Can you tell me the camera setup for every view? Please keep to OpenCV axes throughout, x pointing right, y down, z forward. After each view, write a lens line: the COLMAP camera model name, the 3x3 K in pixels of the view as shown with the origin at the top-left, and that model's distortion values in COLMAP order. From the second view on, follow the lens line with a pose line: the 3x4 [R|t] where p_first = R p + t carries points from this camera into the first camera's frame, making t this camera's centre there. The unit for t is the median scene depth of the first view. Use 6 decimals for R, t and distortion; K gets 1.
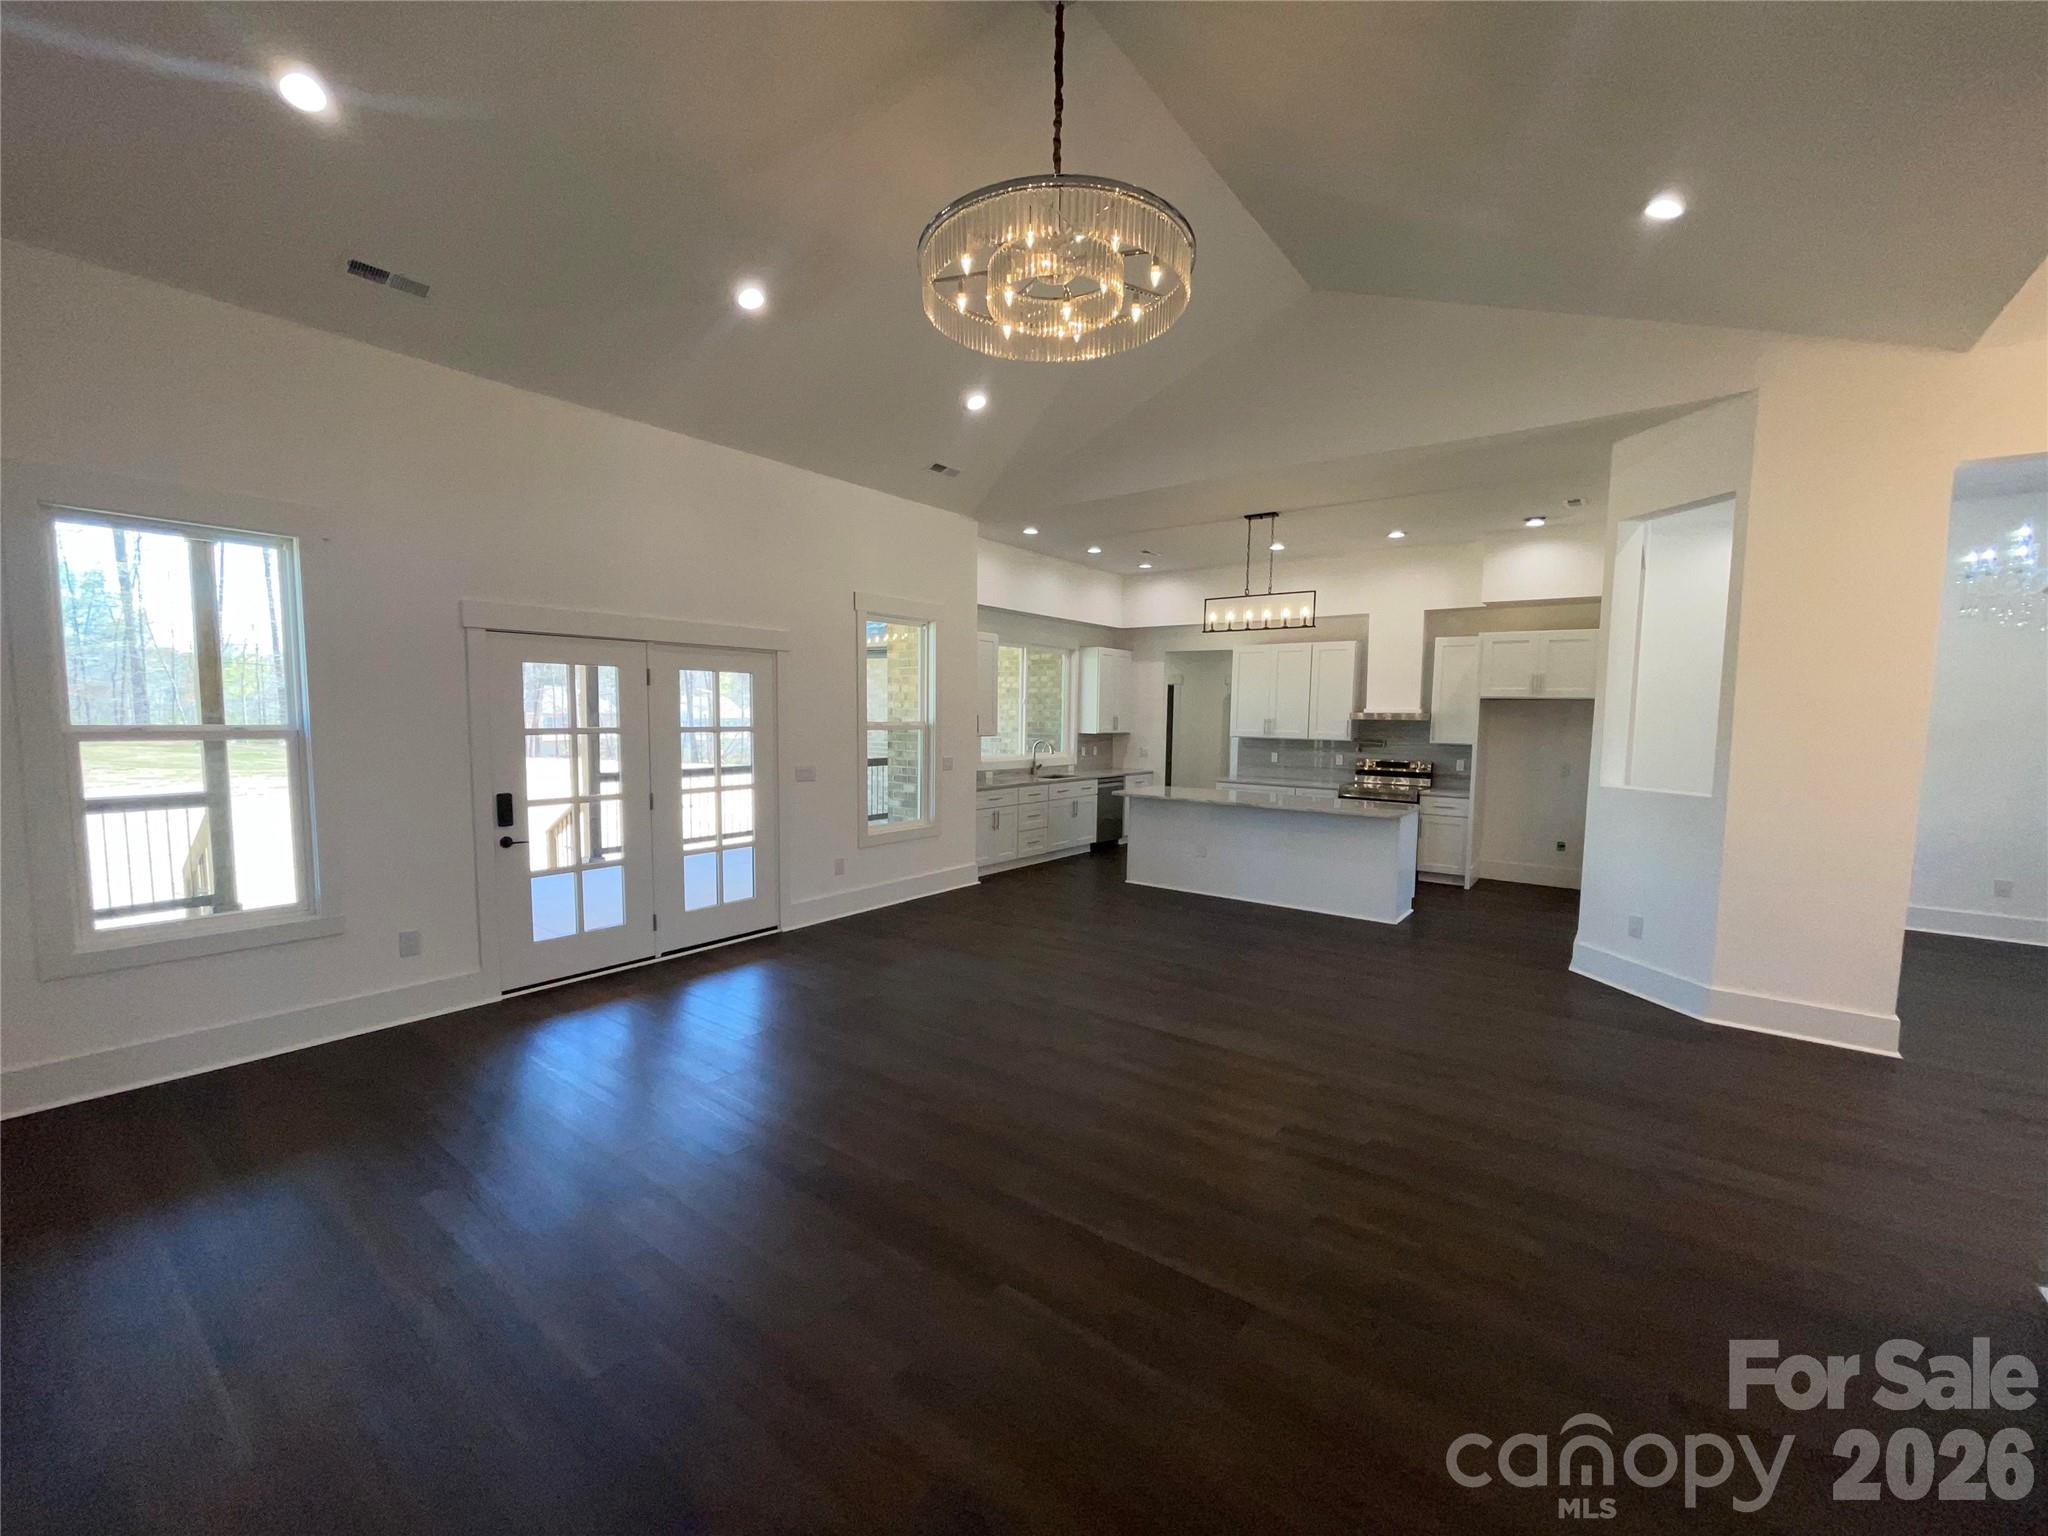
lens RADIAL K [[826.0, 0, 1017.0], [0, 826.0, 781.5], [0, 0, 1]] dist [-0.001629, 0.000349]
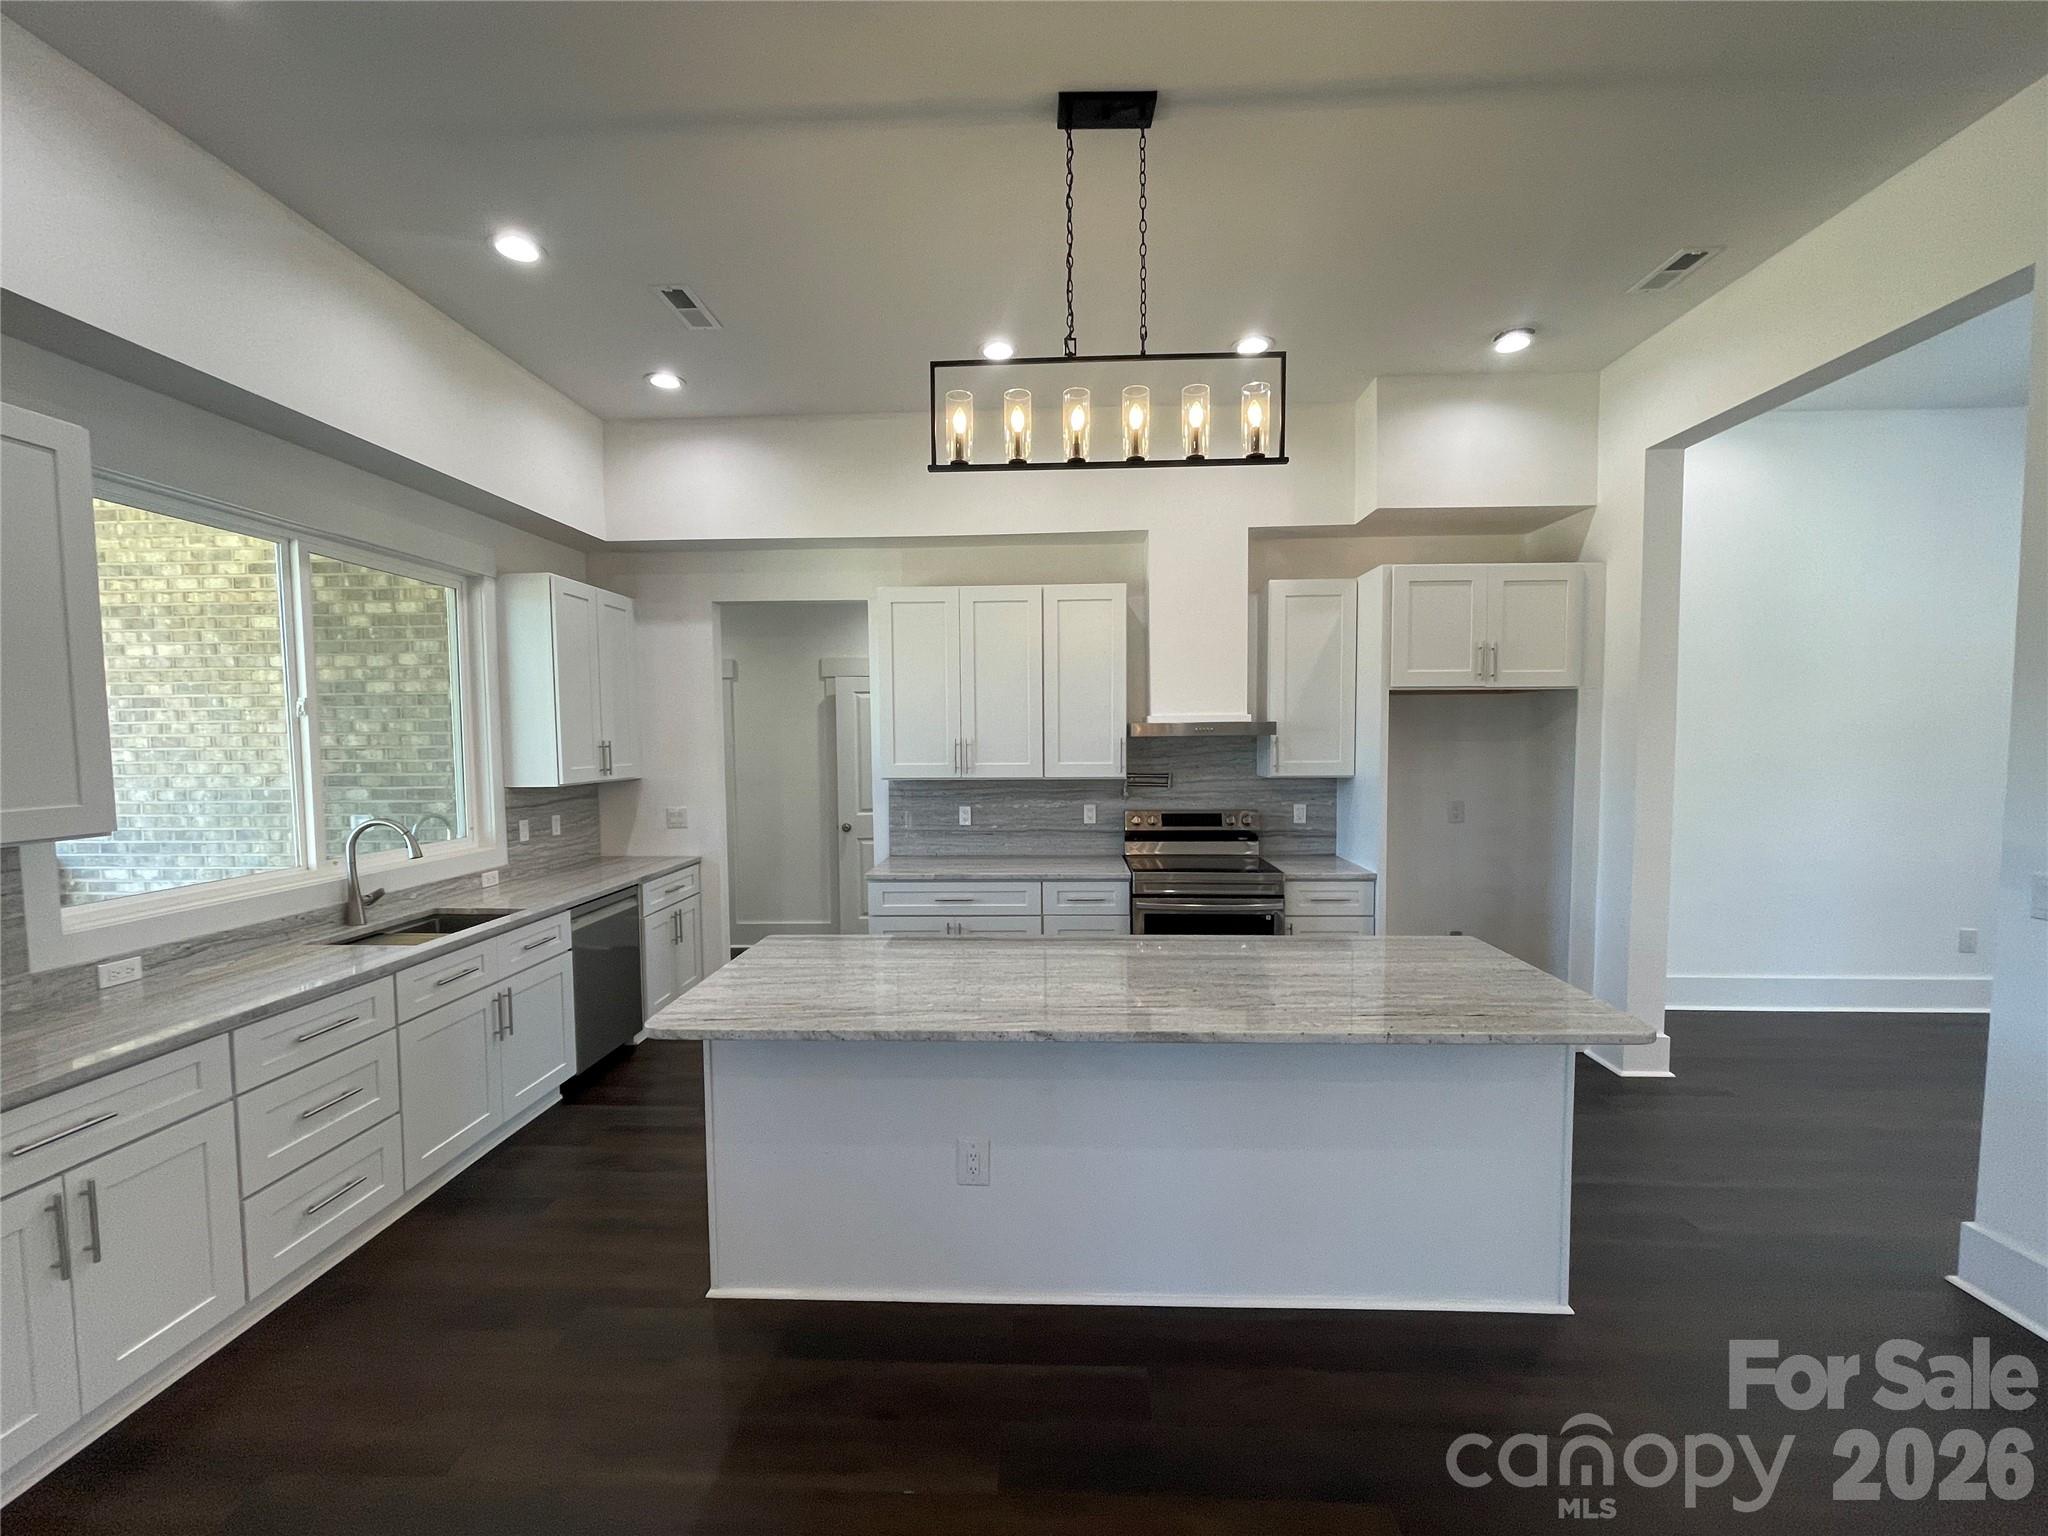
lens RADIAL K [[826.0, 0, 1017.5], [0, 826.0, 780.0], [0, 0, 1]] dist [-0.001629, 0.000349]
pose [[0.817134, -0.053207, 0.573986, 0.071190], [0.069171, 0.997587, -0.005999, -0.063878], [-0.572282, 0.044606, 0.818843, 0.797051]]
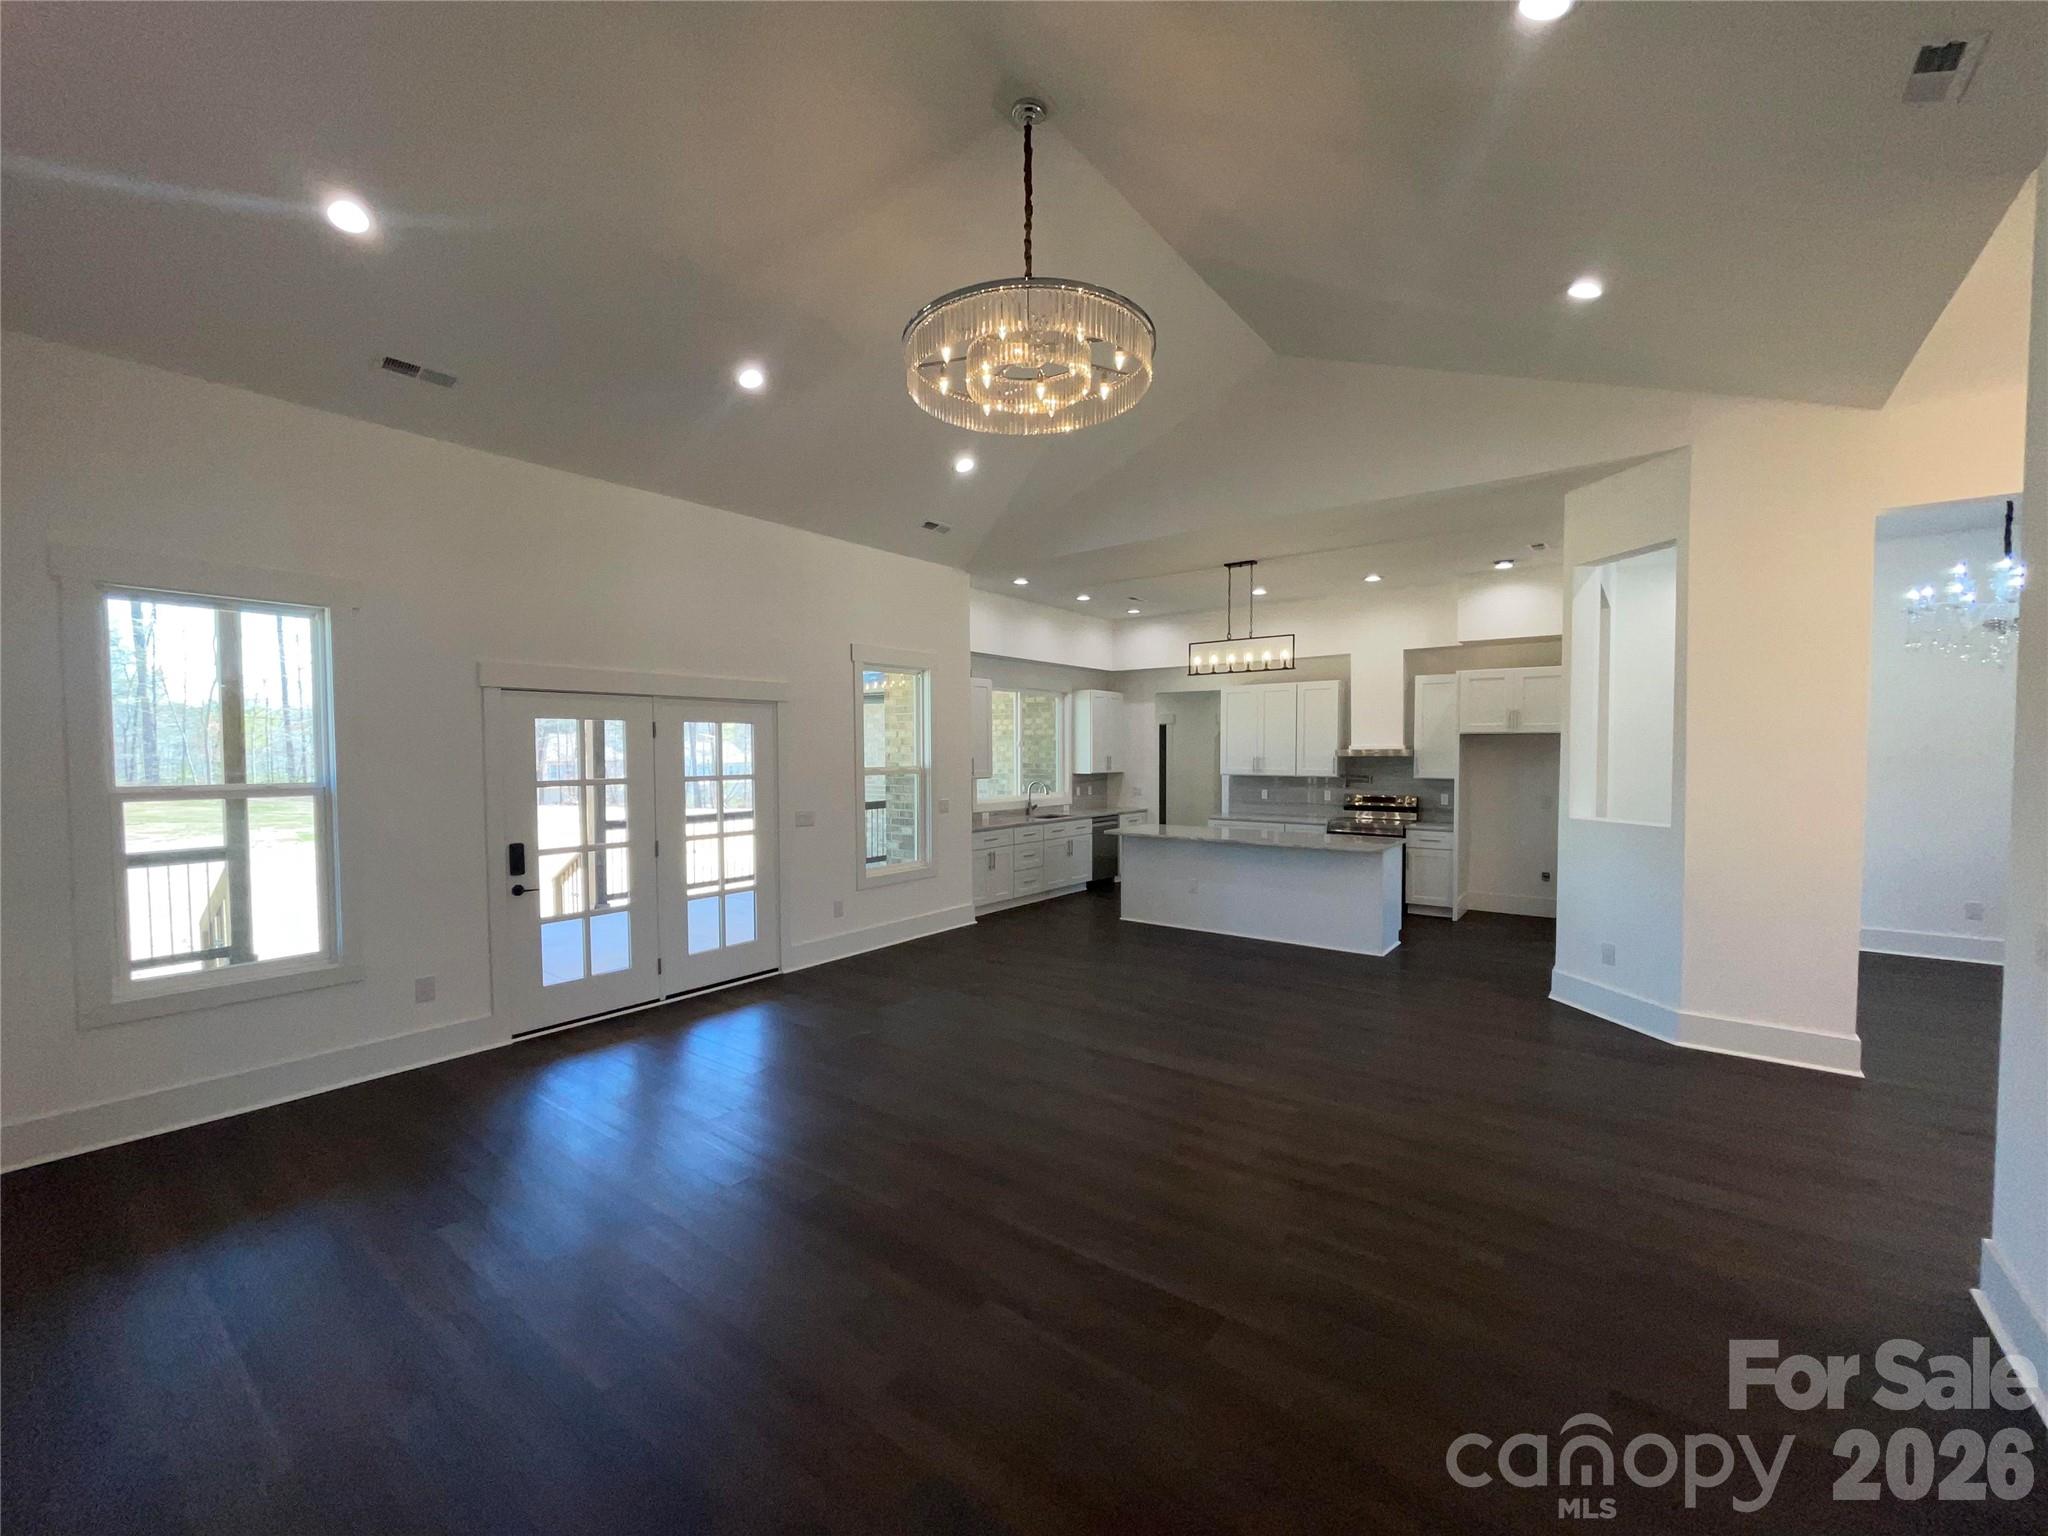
lens RADIAL K [[826.0, 0, 1016.9], [0, 826.0, 781.5], [0, 0, 1]] dist [-0.001629, 0.000349]
pose [[0.999848, -0.017228, -0.002851, 0.011765], [0.017074, 0.998735, -0.047296, -0.002264], [0.003662, 0.047240, 0.998877, -0.031682]]
